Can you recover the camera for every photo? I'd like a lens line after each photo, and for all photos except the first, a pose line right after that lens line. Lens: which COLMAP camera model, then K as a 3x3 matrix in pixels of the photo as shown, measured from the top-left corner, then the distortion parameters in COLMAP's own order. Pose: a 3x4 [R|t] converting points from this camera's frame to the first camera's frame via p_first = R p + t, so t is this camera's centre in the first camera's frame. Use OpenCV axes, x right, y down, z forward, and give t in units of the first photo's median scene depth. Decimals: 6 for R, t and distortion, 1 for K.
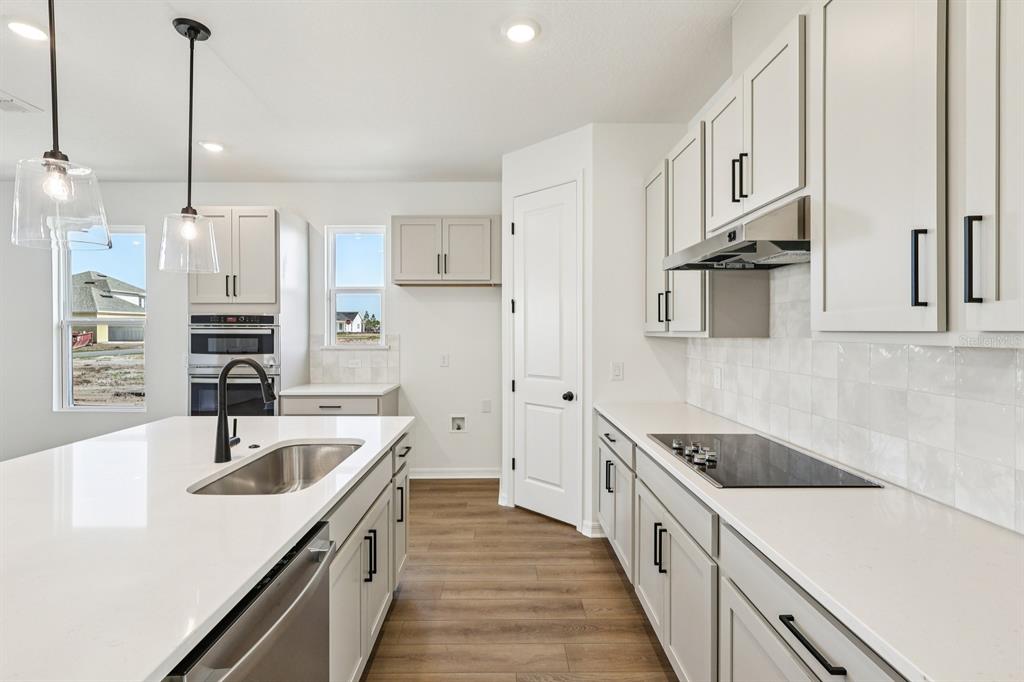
lens RADIAL K [[475.7, 0, 512.3], [0, 475.7, 337.2], [0, 0, 1]] dist [-0.002591, 0.000663]
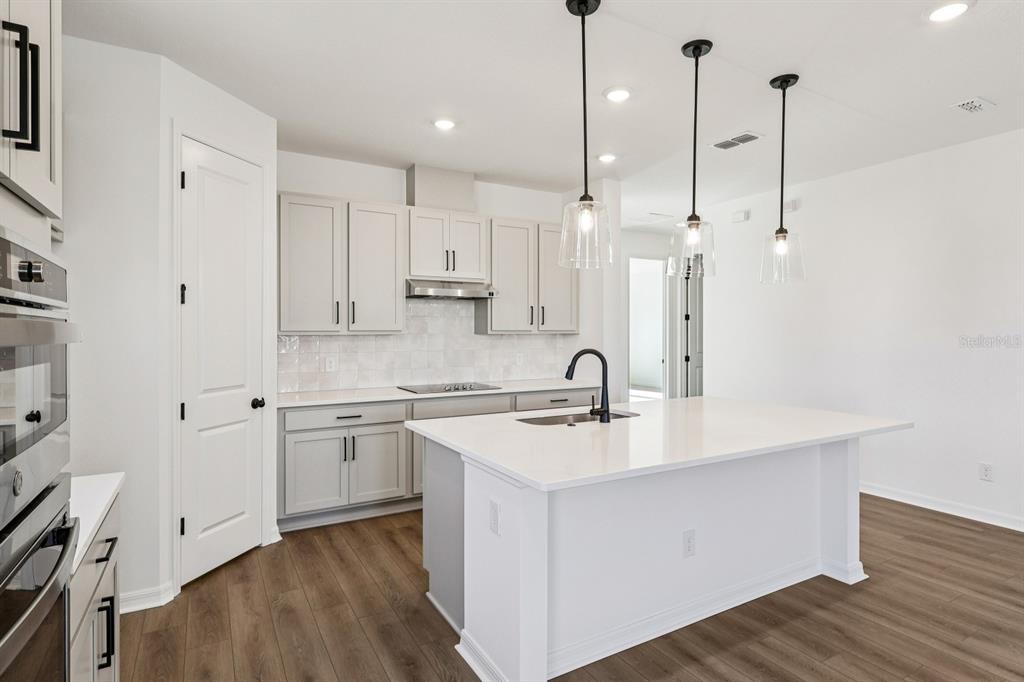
lens RADIAL K [[536.6, 0, 515.4], [0, 536.6, 336.6], [0, 0, 1]] dist [0.001434, -0.000037]
pose [[-0.489893, -0.009057, 0.871735, -0.868841], [0.011056, 0.999801, 0.016601, -0.010685], [-0.871712, 0.017771, -0.489696, 0.931313]]
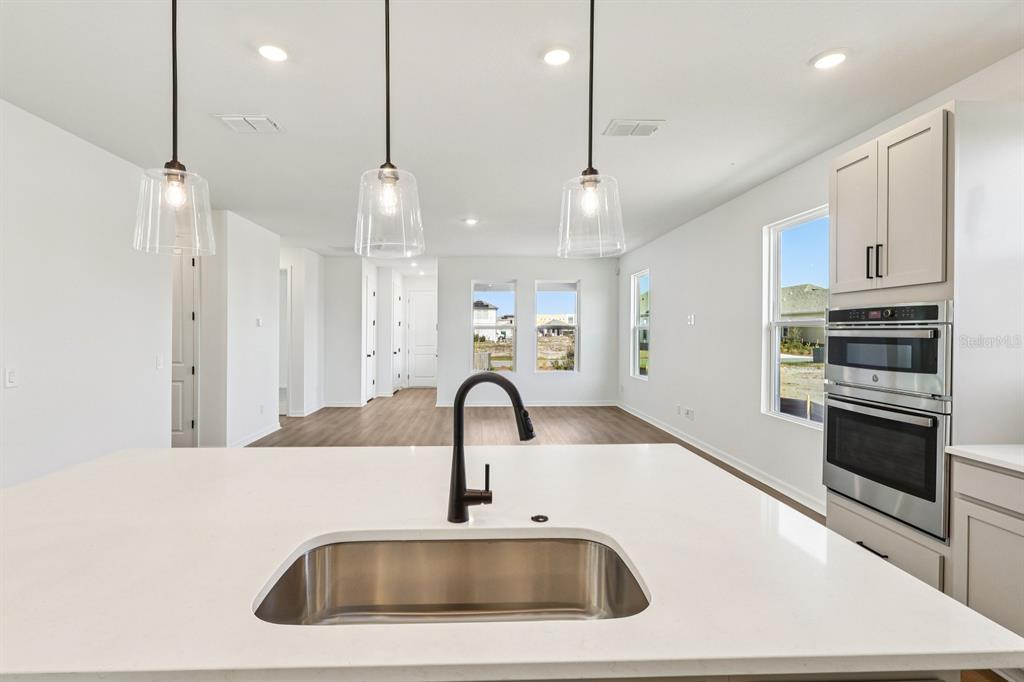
lens RADIAL K [[475.7, 0, 510.8], [0, 475.7, 331.0], [0, 0, 1]] dist [-0.002591, 0.000663]
pose [[0.020996, -0.003029, -0.999775, 0.035235], [-0.015532, 0.999874, -0.003356, -0.005832], [0.999659, 0.015599, 0.020946, 0.500345]]
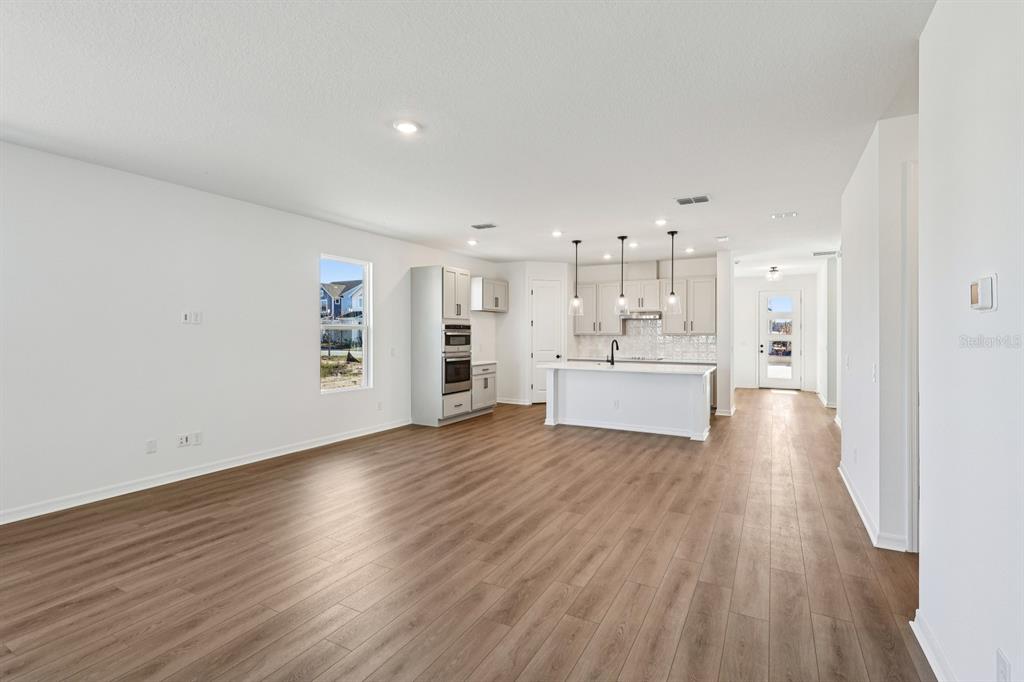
lens RADIAL K [[475.7, 0, 515.0], [0, 475.7, 331.7], [0, 0, 1]] dist [-0.002591, 0.000663]
pose [[0.486006, 0.004057, 0.873946, -2.158082], [0.012600, 0.999853, -0.011648, 0.005382], [-0.873865, 0.016673, 0.485884, -0.132512]]
